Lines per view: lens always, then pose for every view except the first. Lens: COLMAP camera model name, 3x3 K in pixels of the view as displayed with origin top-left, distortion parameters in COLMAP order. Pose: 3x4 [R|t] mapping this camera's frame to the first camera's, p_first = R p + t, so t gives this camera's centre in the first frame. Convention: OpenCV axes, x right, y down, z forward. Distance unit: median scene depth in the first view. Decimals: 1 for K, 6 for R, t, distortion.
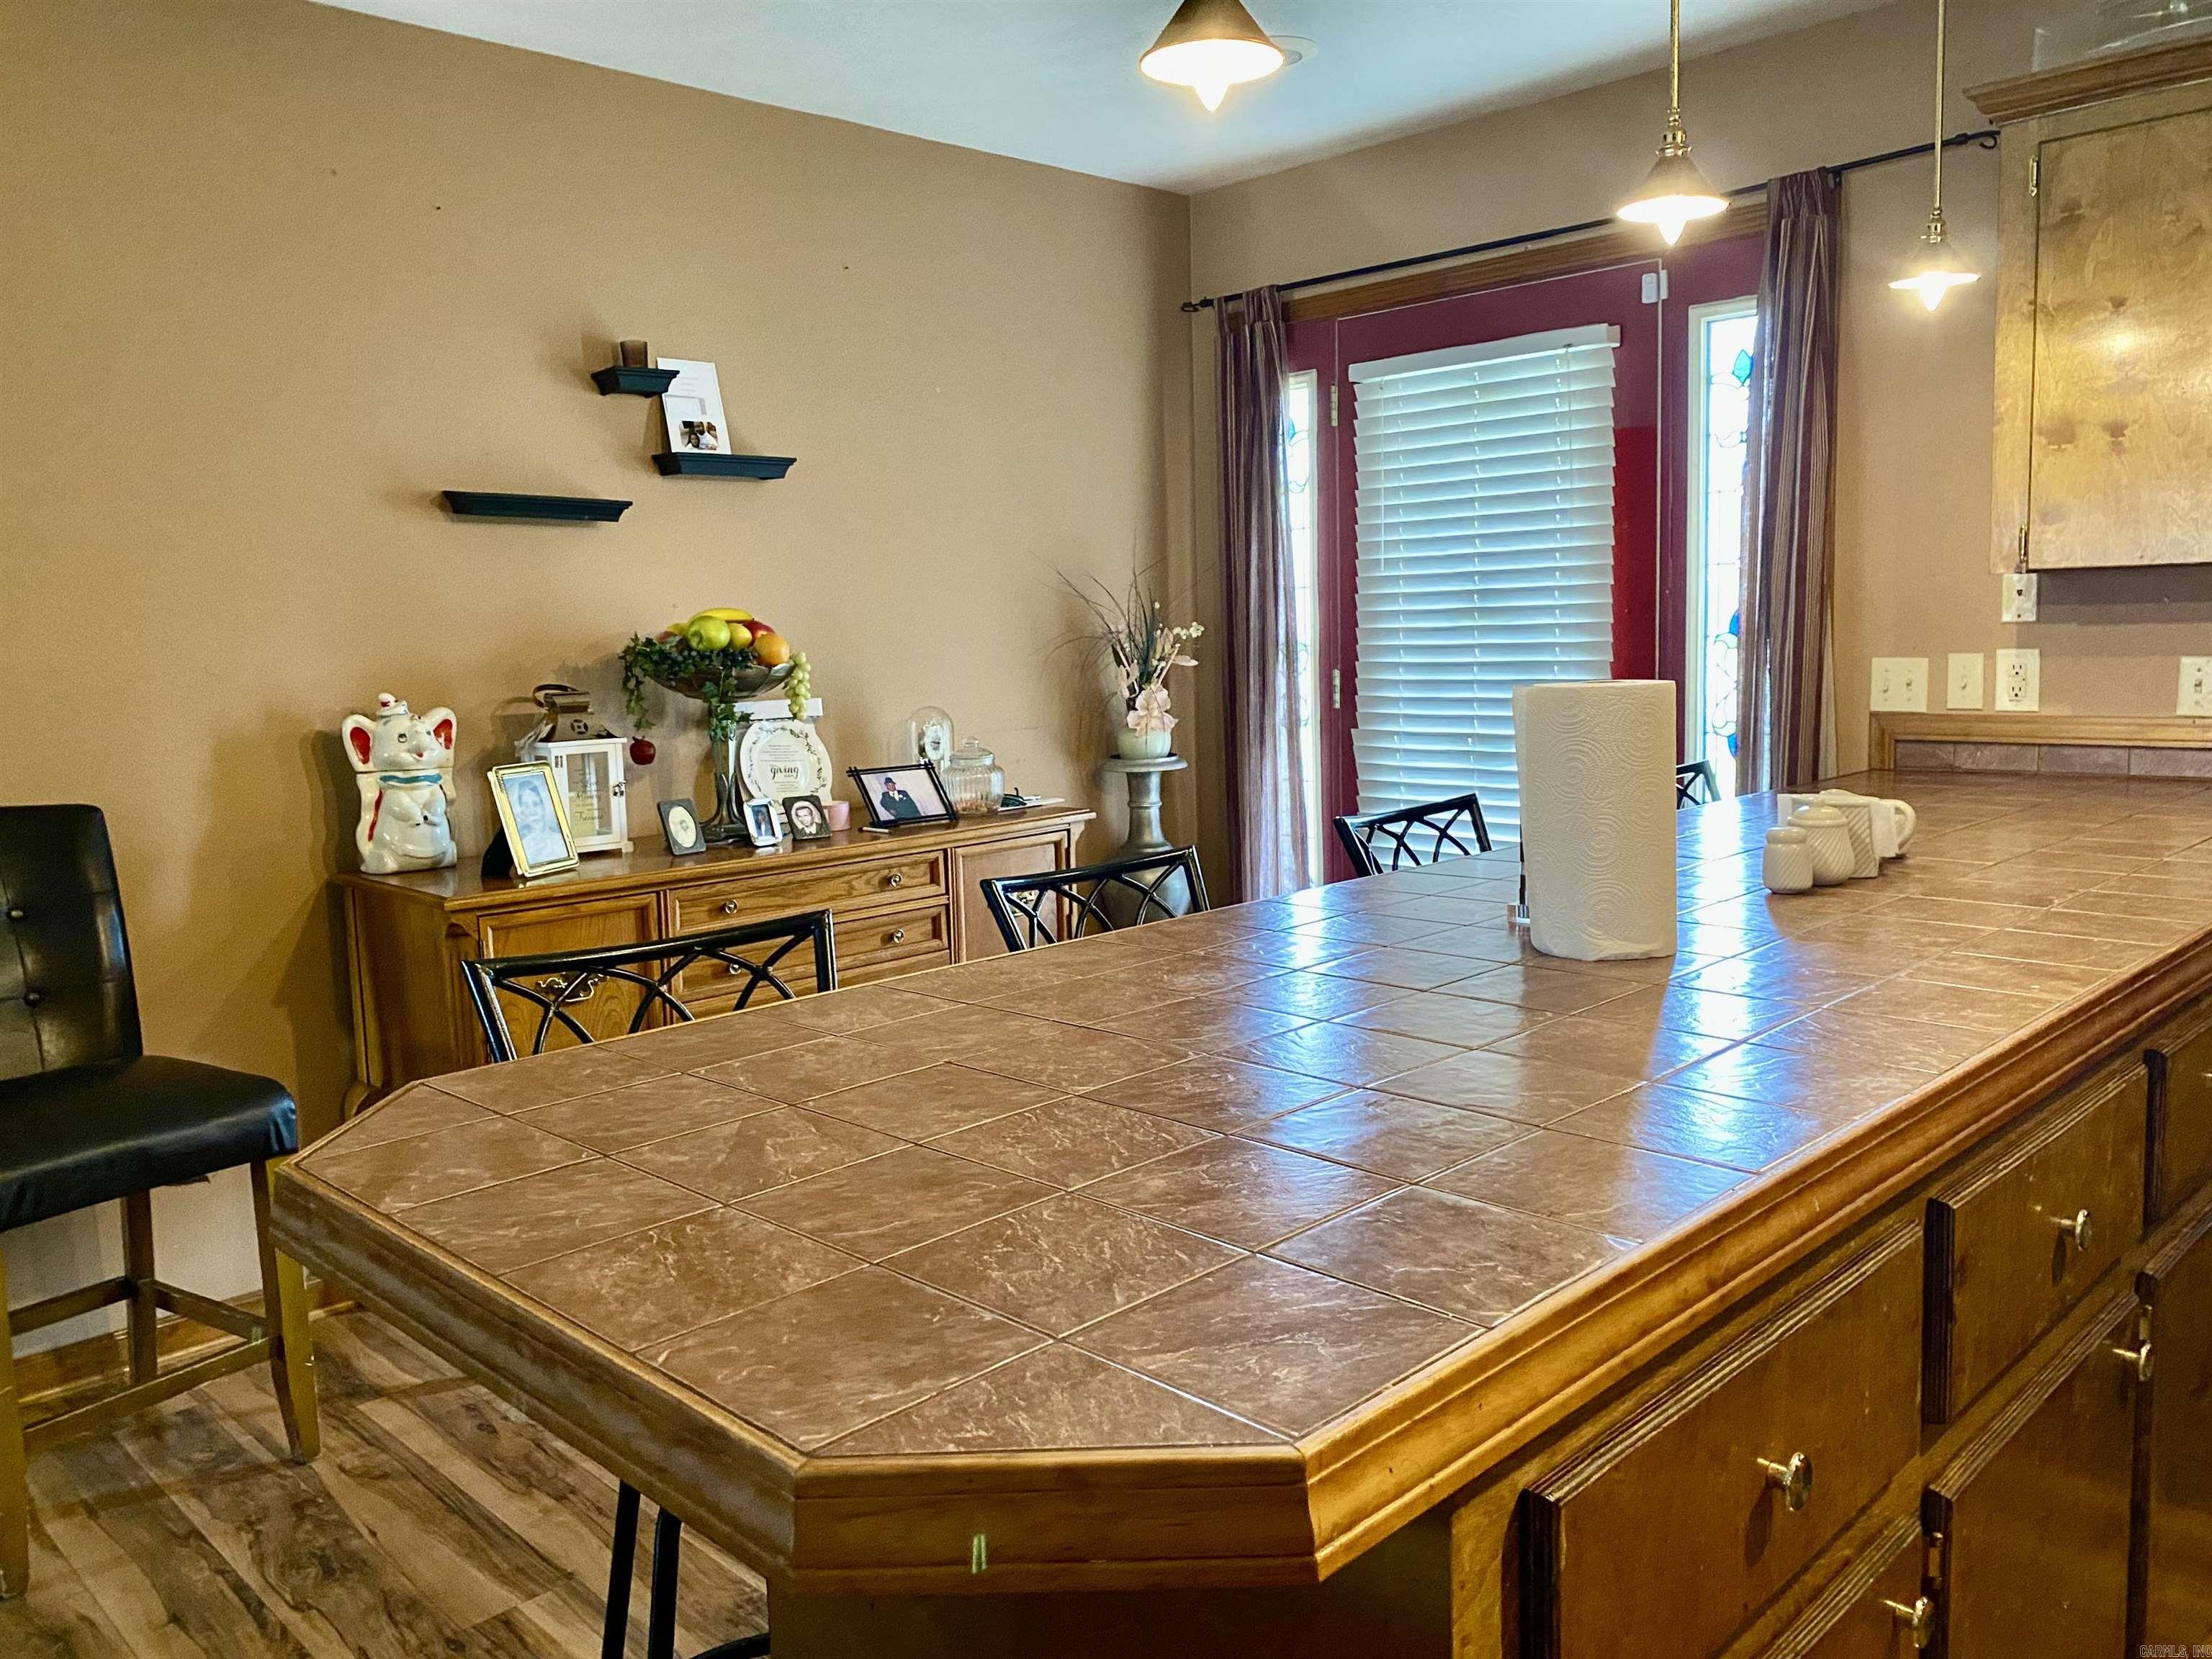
lens RADIAL K [[1667.1, 0, 1106.0], [0, 1667.1, 829.5], [0, 0, 1]] dist [0.014791, 0.007085]
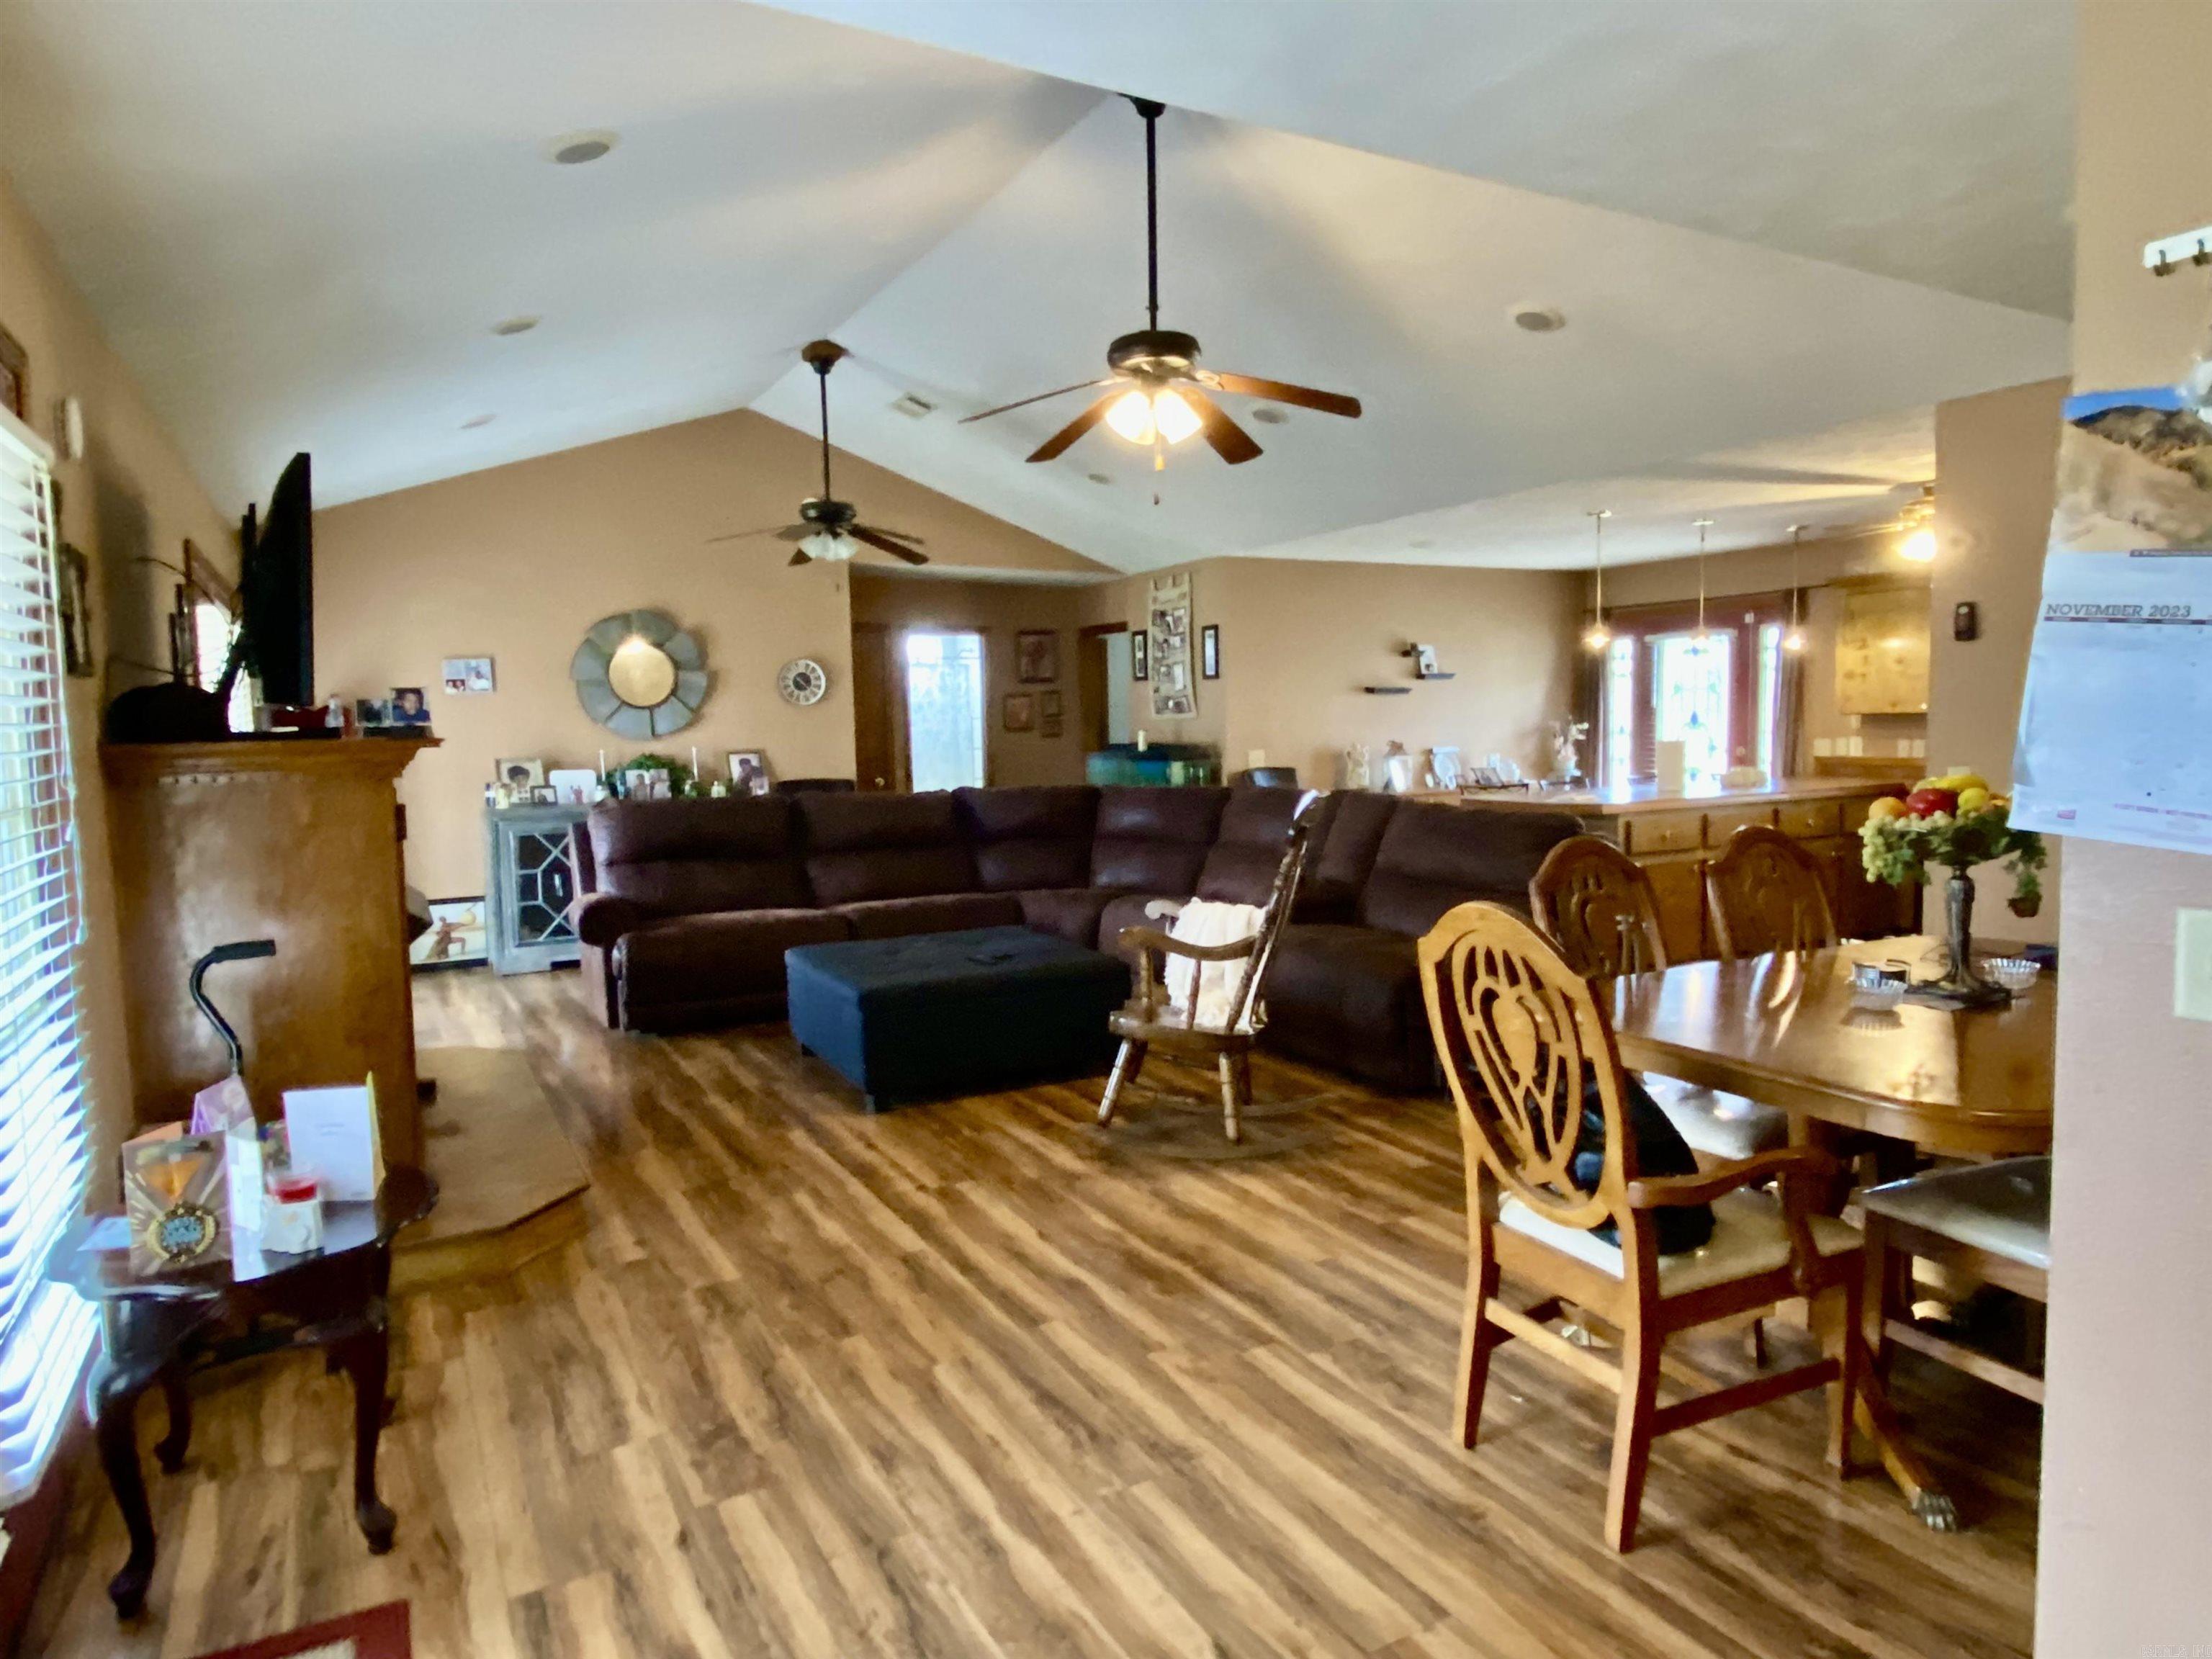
lens RADIAL K [[1339.2, 0, 1106.0], [0, 1339.2, 829.5], [0, 0, 1]] dist [0.043900, 0.000085]
pose [[0.960899, 0.037338, -0.274369, -0.116583], [-0.047769, 0.998364, -0.031430, 0.212052], [0.272746, 0.043307, 0.961111, -1.820767]]
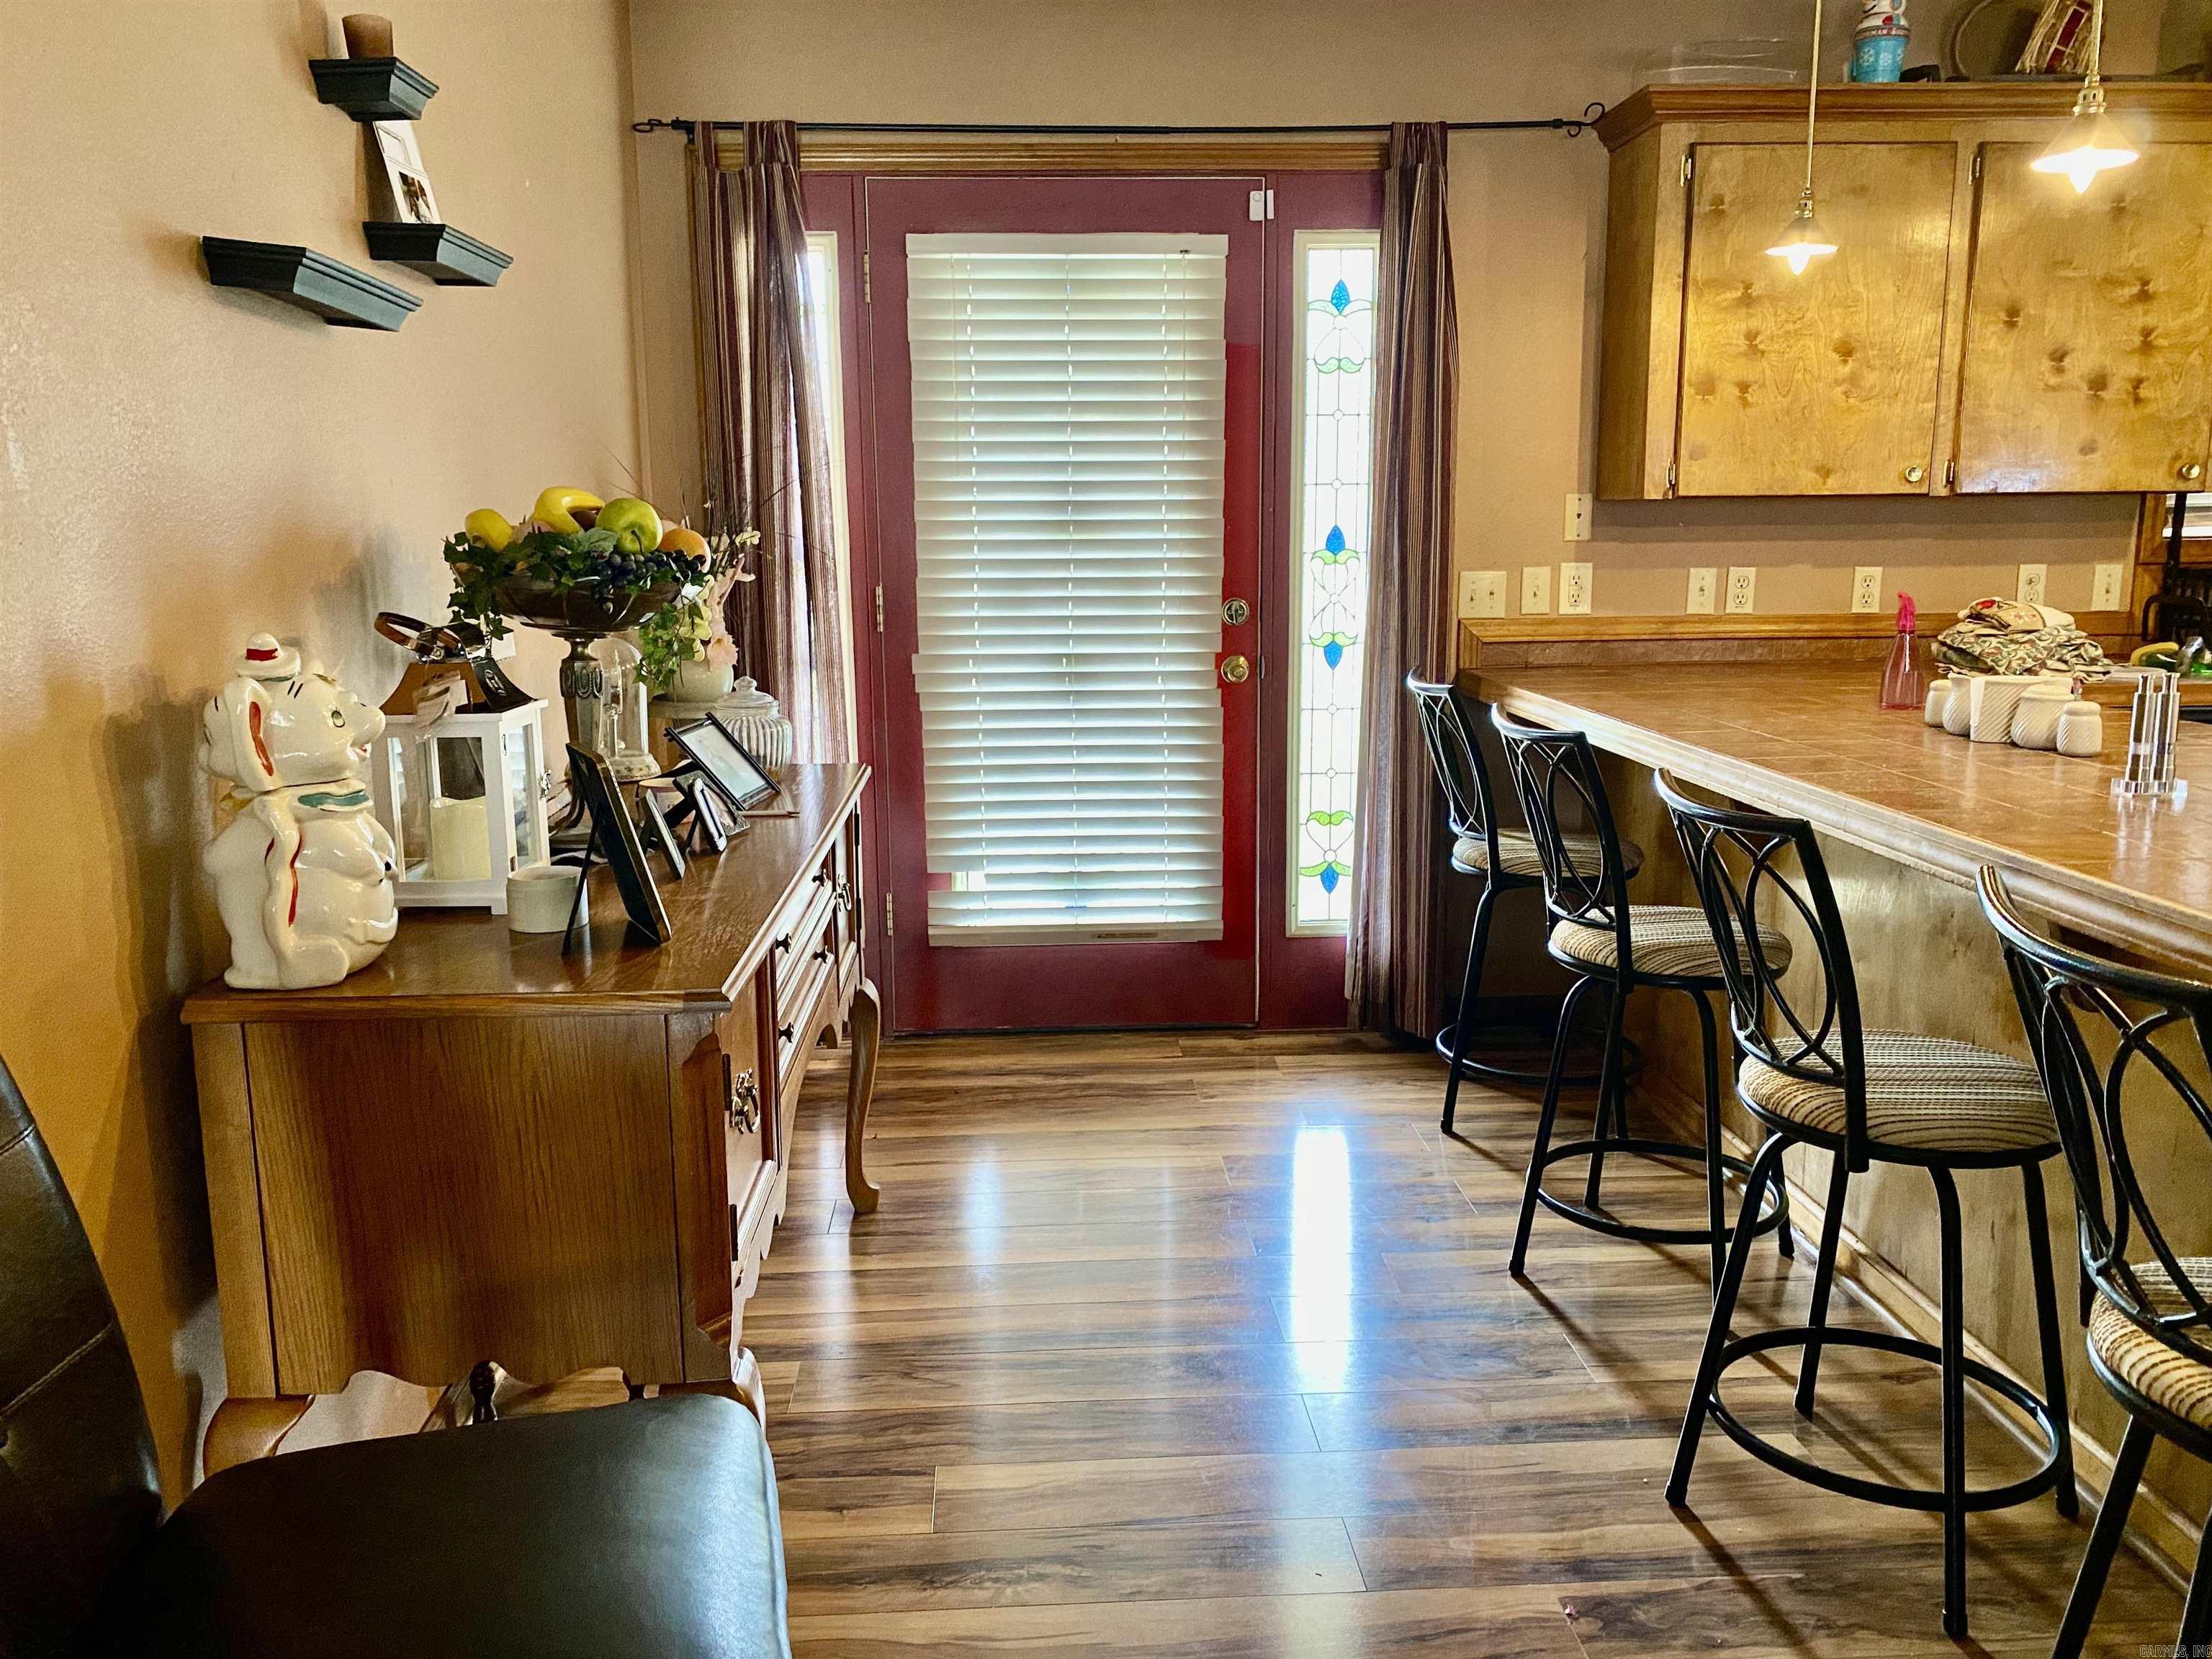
lens RADIAL K [[1663.5, 0, 1066.4], [0, 1663.5, 822.3], [0, 0, 1]] dist [0.052356, -0.062530]
pose [[0.669587, -0.109265, 0.734652, -0.587564], [0.081175, 0.993960, 0.073846, -0.038398], [-0.738284, 0.010189, 0.674413, 0.435882]]
